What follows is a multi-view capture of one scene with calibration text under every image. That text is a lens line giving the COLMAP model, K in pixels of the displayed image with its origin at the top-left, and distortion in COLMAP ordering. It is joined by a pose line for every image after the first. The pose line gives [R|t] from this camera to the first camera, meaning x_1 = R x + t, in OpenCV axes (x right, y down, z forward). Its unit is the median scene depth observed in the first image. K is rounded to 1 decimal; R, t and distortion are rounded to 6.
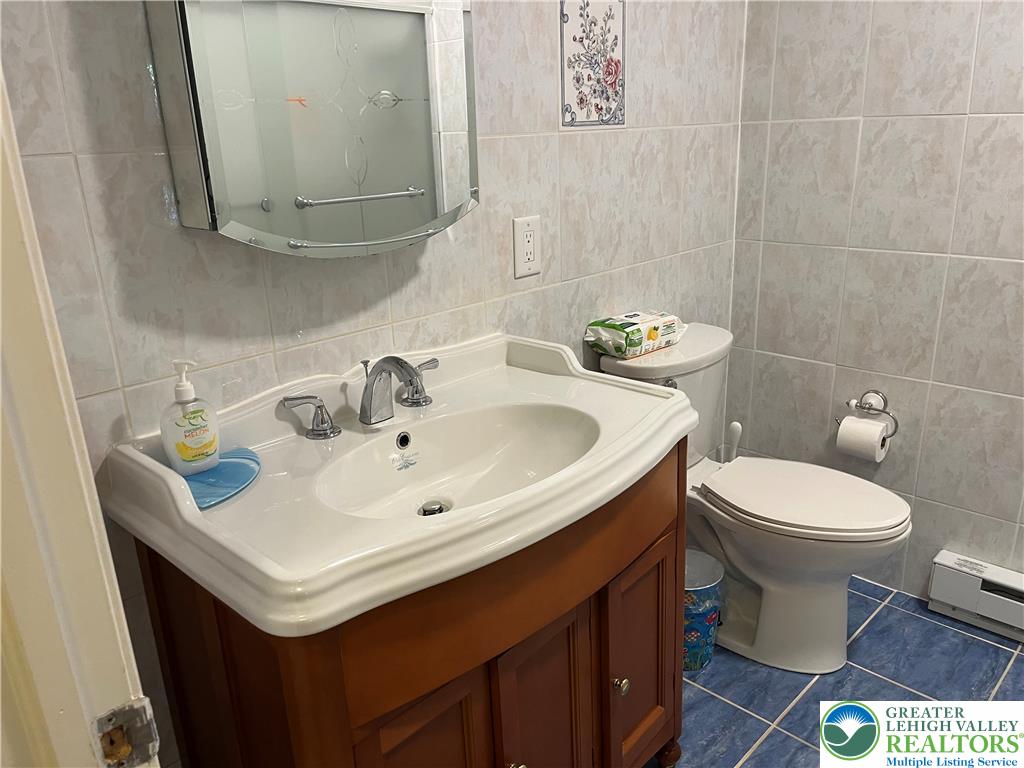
lens RADIAL K [[766.1, 0, 507.7], [0, 766.1, 388.7], [0, 0, 1]] dist [0.058351, -0.098302]
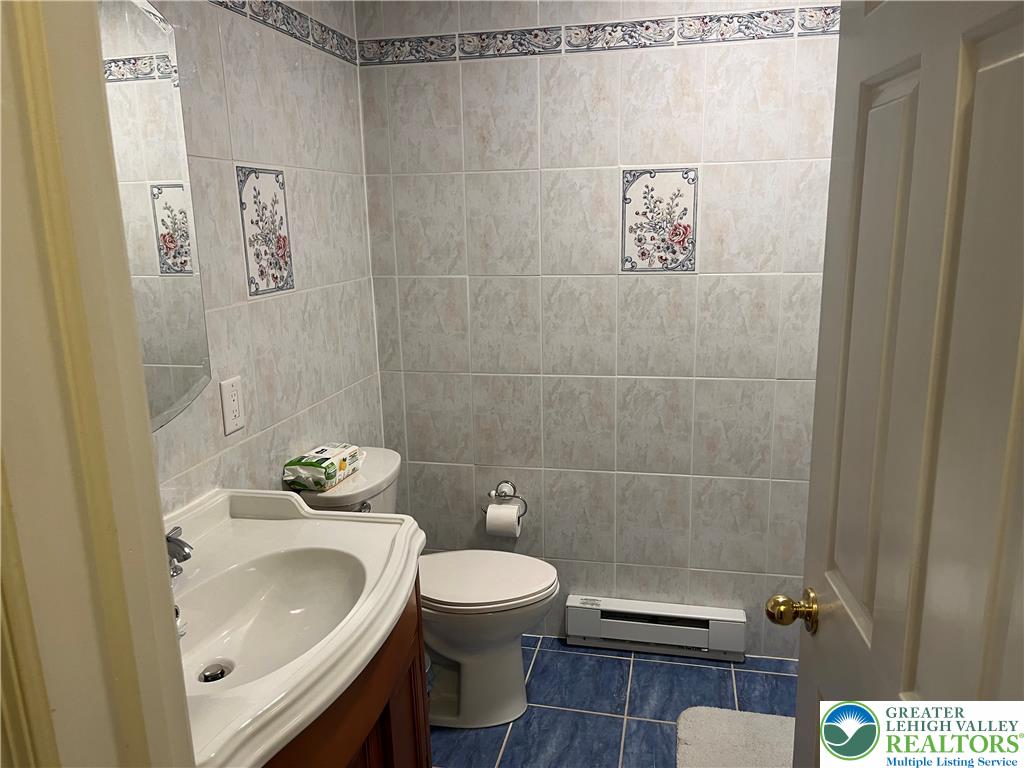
lens RADIAL K [[766.1, 0, 507.7], [0, 766.1, 388.7], [0, 0, 1]] dist [0.058351, -0.098302]
pose [[0.845239, -0.095571, 0.525774, -0.195565], [0.158617, 0.984406, -0.076057, -0.057772], [-0.510306, 0.147683, 0.847217, -0.110172]]
